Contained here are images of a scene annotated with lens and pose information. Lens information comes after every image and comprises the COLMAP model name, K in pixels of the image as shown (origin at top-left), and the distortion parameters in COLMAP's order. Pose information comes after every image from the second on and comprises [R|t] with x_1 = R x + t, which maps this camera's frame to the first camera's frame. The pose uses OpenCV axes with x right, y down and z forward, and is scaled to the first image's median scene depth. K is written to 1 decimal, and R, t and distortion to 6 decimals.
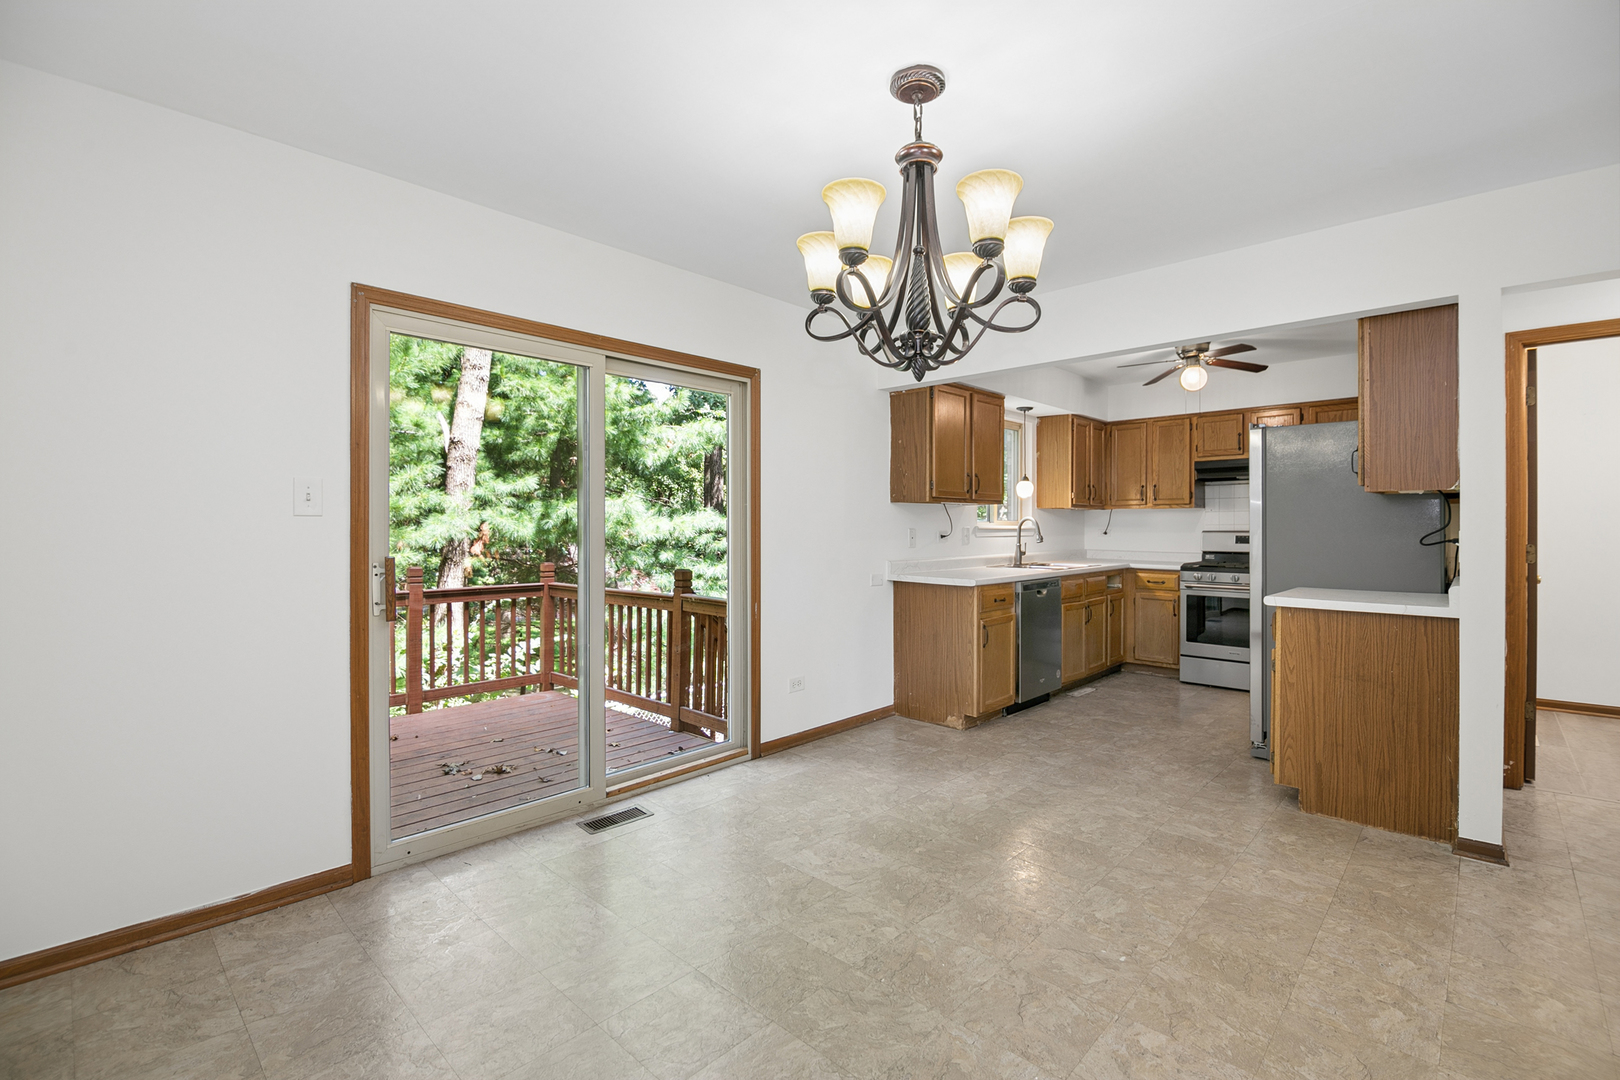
lens RADIAL K [[730.9, 0, 811.5], [0, 730.9, 529.6], [0, 0, 1]] dist [-0.001968, -0.010753]
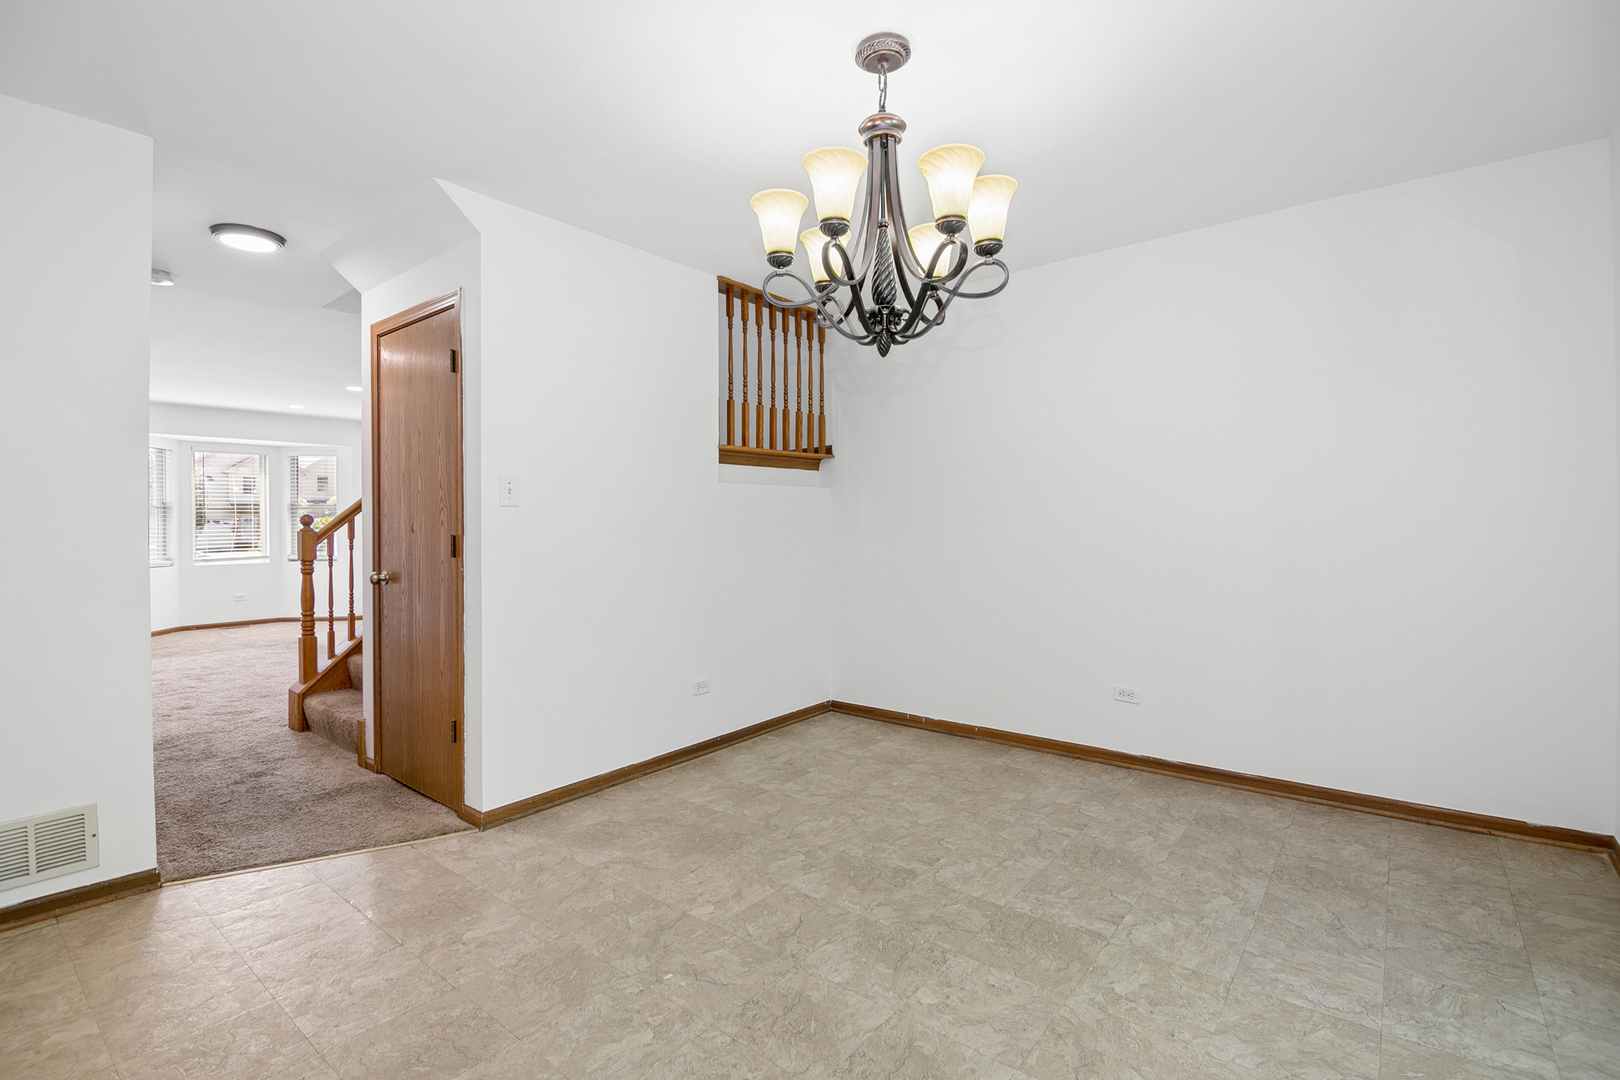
lens RADIAL K [[735.1, 0, 804.6], [0, 735.1, 517.0], [0, 0, 1]] dist [0.000438, -0.010248]
pose [[-0.997561, 0.007762, -0.069366, 0.136289], [0.007757, 0.999970, 0.000337, 0.006225], [0.069366, -0.000202, -0.997591, 0.830968]]
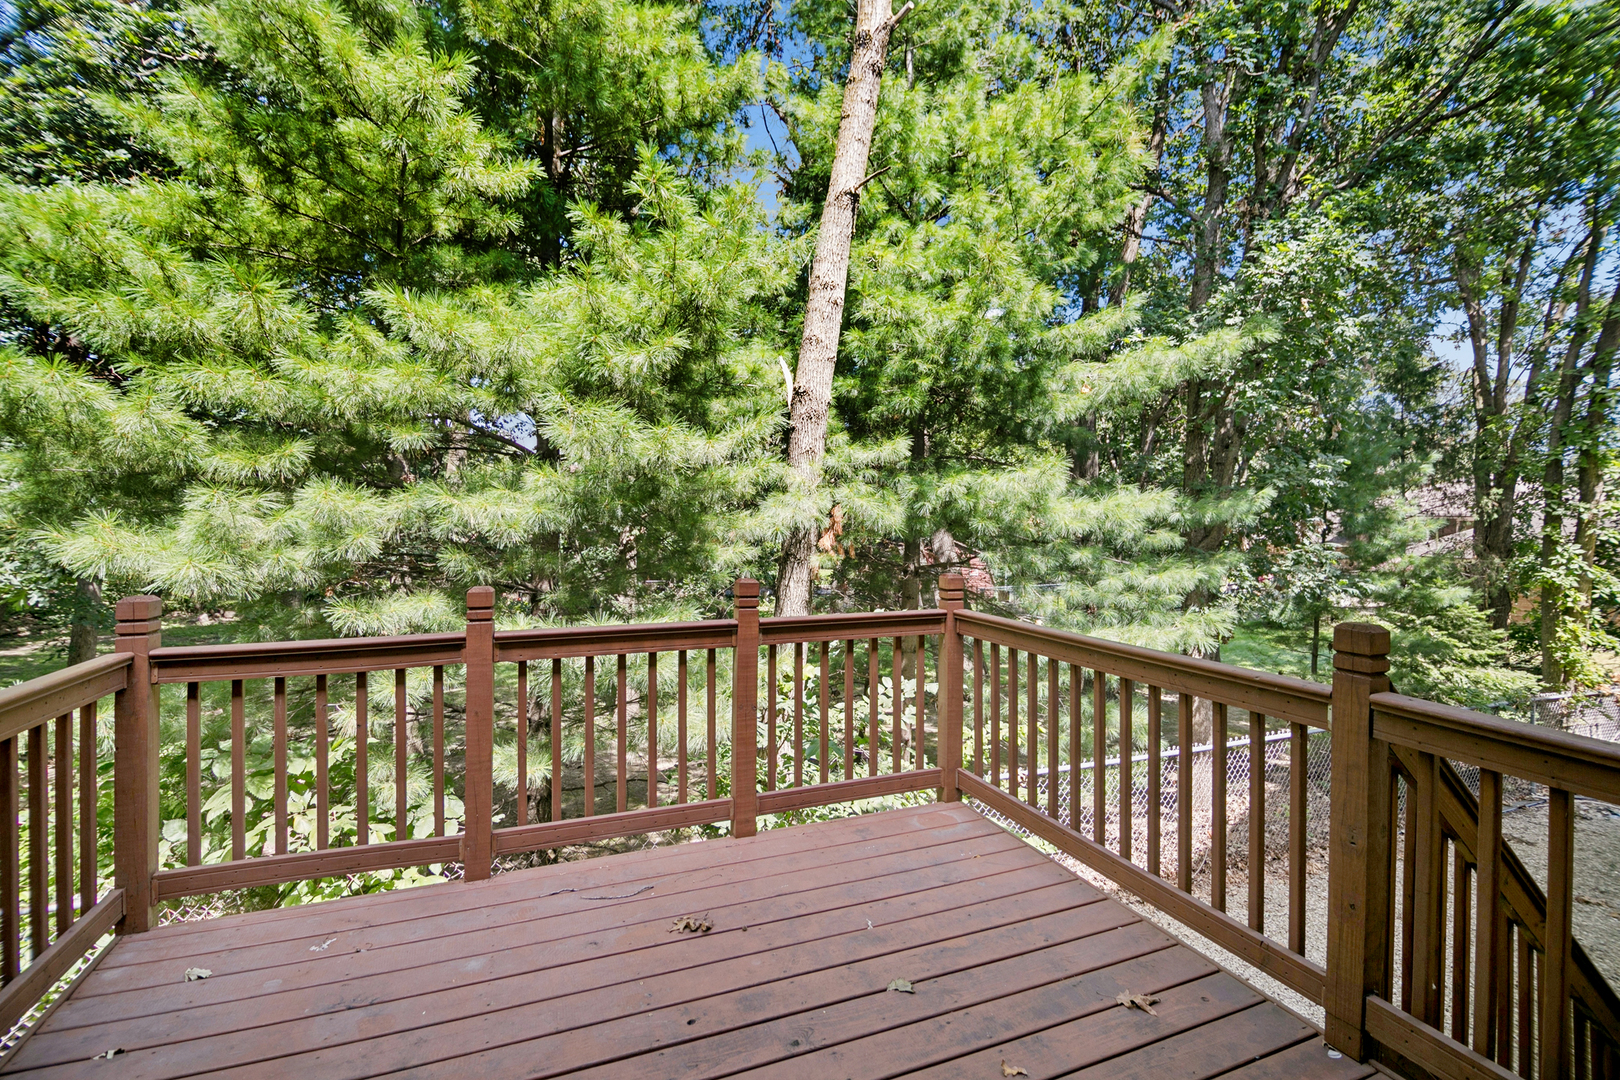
lens RADIAL K [[730.9, 0, 811.5], [0, 730.9, 529.6], [0, 0, 1]] dist [-0.001968, -0.010753]
pose [[0.912069, 0.013819, -0.409804, -0.282569], [-0.005855, 0.999769, 0.020682, -0.001231], [0.409995, -0.016464, 0.911939, 0.538911]]
